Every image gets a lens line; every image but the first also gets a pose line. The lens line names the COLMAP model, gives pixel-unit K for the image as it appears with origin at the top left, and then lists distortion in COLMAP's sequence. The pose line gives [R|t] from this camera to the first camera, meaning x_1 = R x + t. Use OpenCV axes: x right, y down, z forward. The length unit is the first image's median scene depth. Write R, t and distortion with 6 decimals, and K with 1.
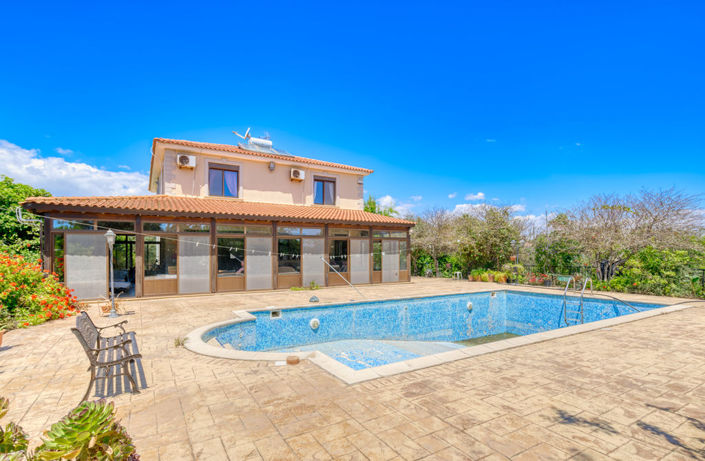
lens RADIAL K [[330.0, 0, 350.8], [0, 330.0, 282.2], [0, 0, 1]] dist [-0.033795, -0.000175]
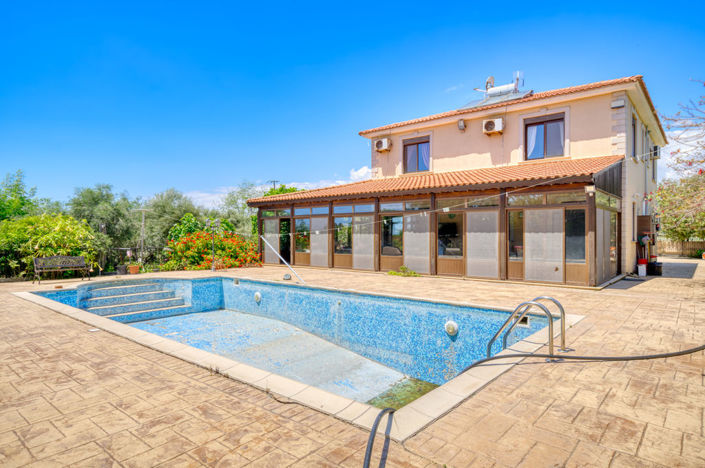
lens RADIAL K [[432.0, 0, 352.5], [0, 432.0, 234.0], [0, 0, 1]] dist [0.001784, 0.000323]
pose [[0.320761, 0.003682, -0.947153, 0.841908], [-0.076513, 0.996825, -0.022037, -0.046827], [0.944065, 0.079538, 0.320025, 0.510731]]
